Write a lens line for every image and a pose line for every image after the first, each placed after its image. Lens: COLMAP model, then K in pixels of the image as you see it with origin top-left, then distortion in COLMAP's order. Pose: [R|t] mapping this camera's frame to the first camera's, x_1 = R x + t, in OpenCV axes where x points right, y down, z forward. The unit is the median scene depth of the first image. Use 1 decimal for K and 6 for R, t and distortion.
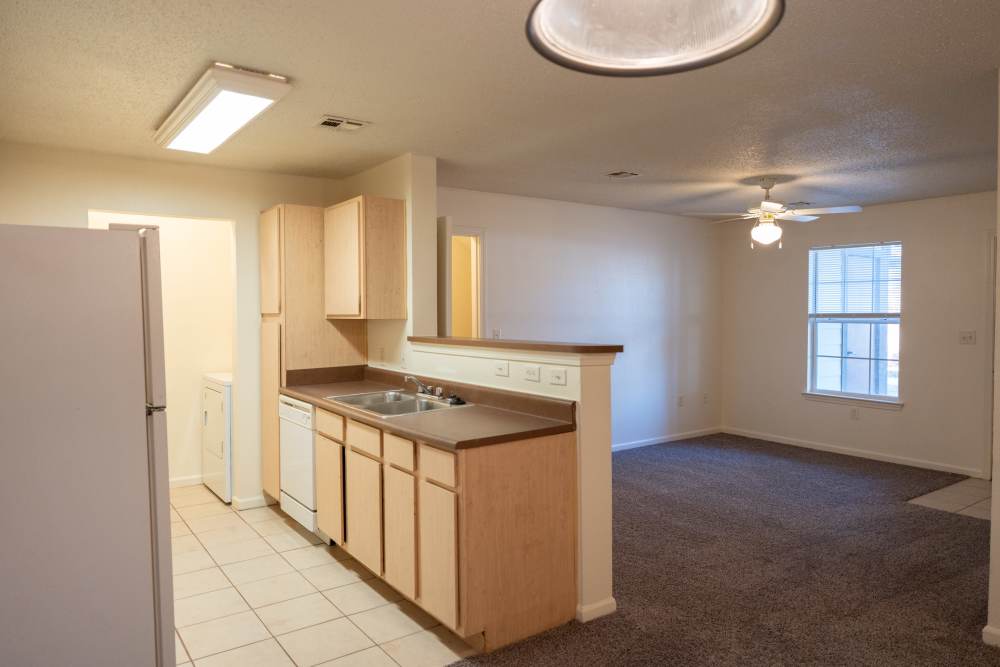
lens RADIAL K [[672.8, 0, 500.0], [0, 672.8, 333.5], [0, 0, 1]] dist [-0.025374, 0.002382]
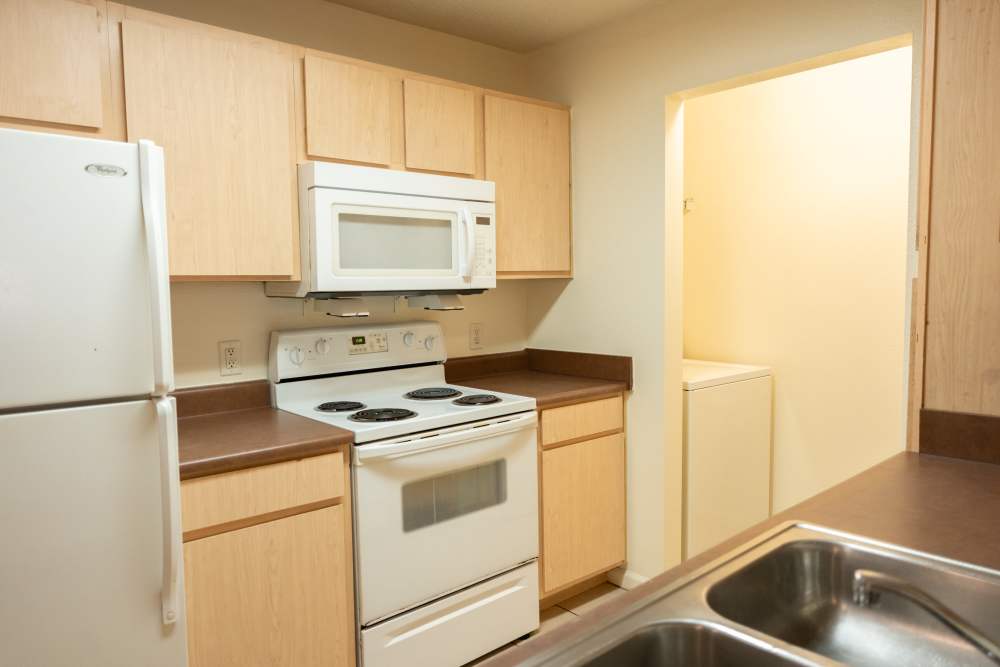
lens RADIAL K [[684.9, 0, 500.0], [0, 684.9, 333.5], [0, 0, 1]] dist [-0.016371, -0.000025]
pose [[0.066274, 0.079755, -0.994609, 0.030065], [-0.009968, 0.996804, 0.079266, -0.011888], [0.997752, 0.004661, 0.066857, 0.747380]]
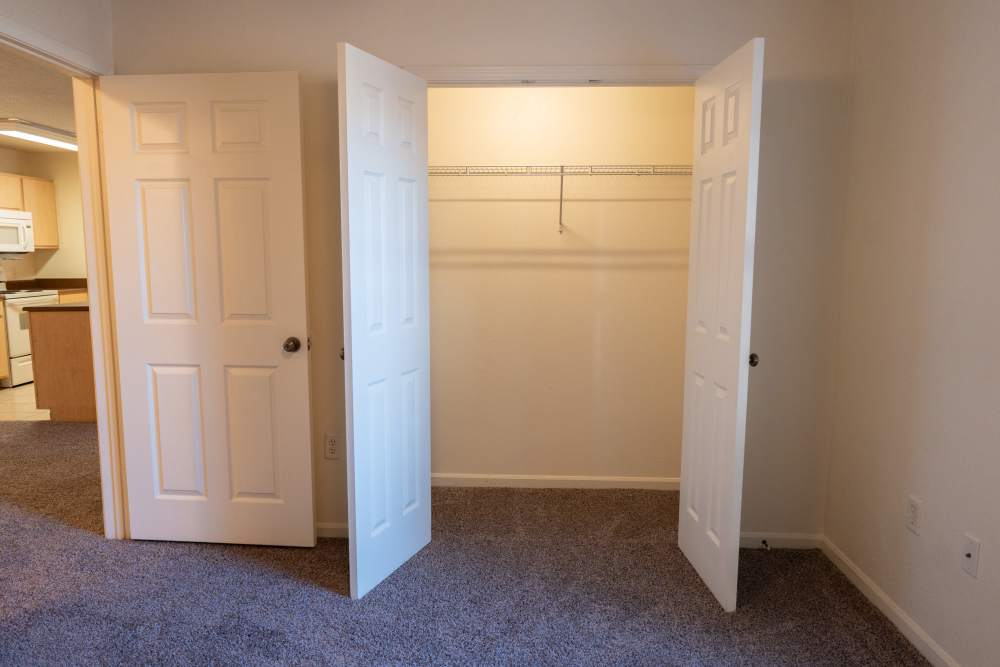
lens RADIAL K [[672.8, 0, 500.0], [0, 672.8, 333.5], [0, 0, 1]] dist [-0.025374, 0.002382]
pose [[0.785697, 0.075297, -0.614012, 1.284323], [-0.017356, 0.994857, 0.099792, 0.012502], [0.618368, -0.067749, 0.782963, 0.217571]]
